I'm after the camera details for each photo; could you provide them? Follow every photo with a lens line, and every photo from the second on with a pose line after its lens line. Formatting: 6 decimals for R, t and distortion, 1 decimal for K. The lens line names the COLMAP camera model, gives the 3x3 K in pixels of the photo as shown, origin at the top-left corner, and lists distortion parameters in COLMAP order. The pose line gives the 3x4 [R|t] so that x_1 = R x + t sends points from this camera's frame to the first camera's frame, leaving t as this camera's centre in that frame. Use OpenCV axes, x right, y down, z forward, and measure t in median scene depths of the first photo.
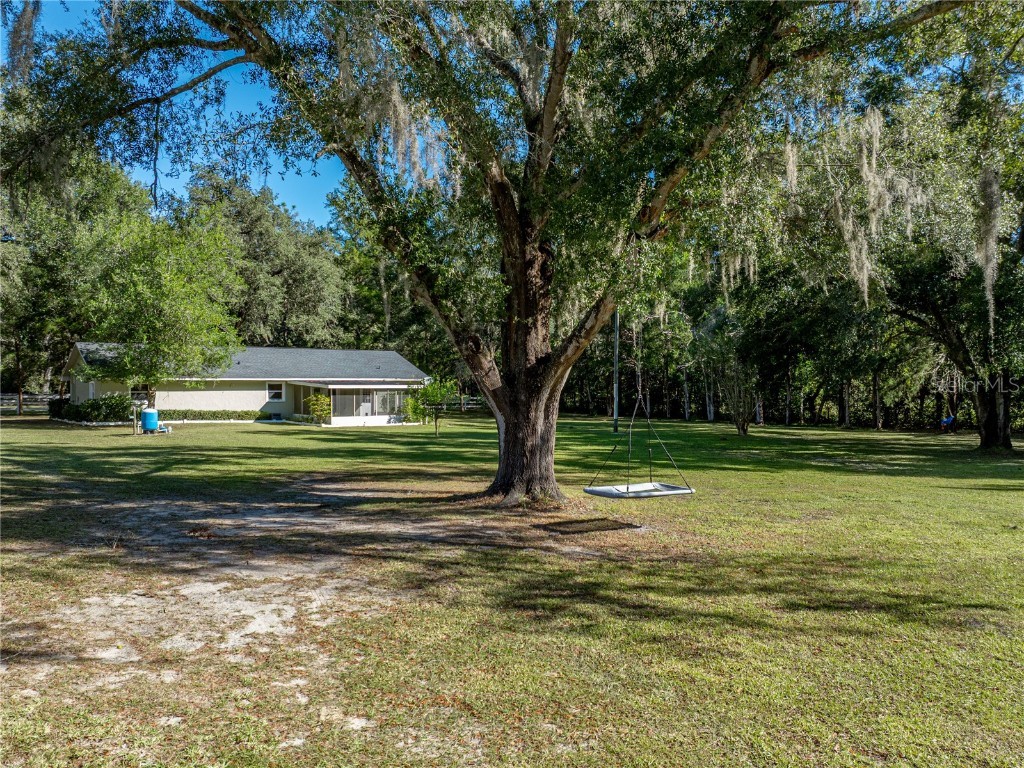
lens RADIAL K [[785.8, 0, 512.9], [0, 785.8, 376.2], [0, 0, 1]] dist [-0.042104, 0.004982]
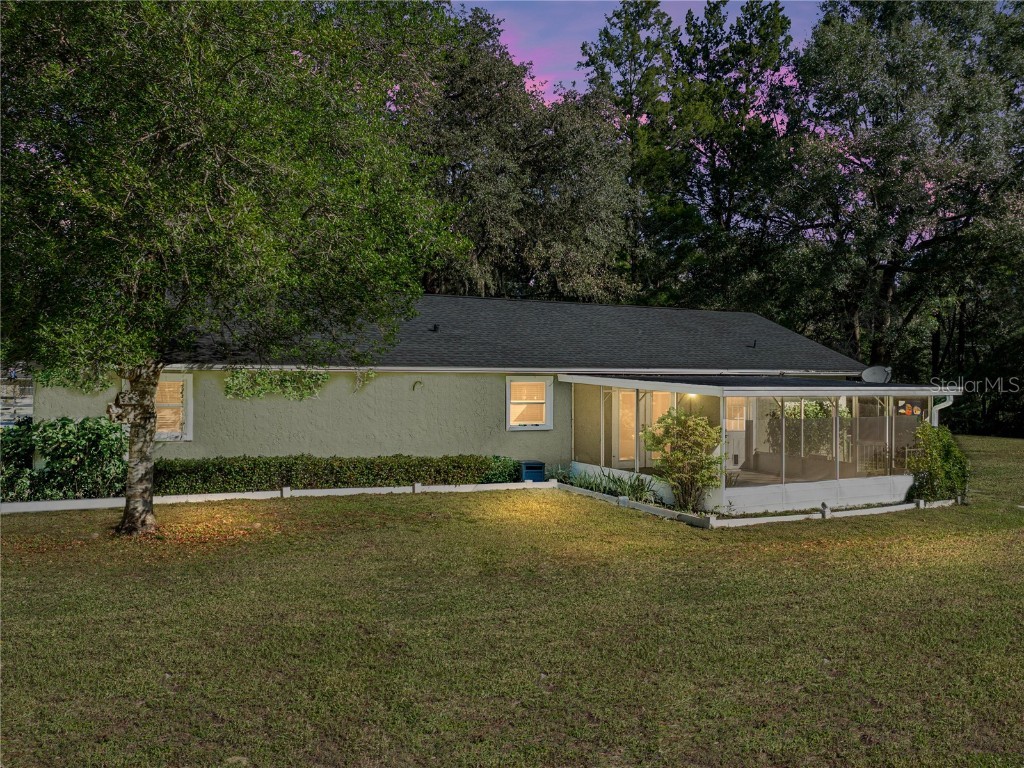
lens RADIAL K [[785.8, 0, 512.9], [0, 785.8, 376.2], [0, 0, 1]] dist [-0.042104, 0.004982]
pose [[0.975296, 0.001426, -0.220899, -0.195496], [-0.001291, 0.999999, 0.000756, 0.005409], [0.220900, -0.000452, 0.975296, 0.541777]]
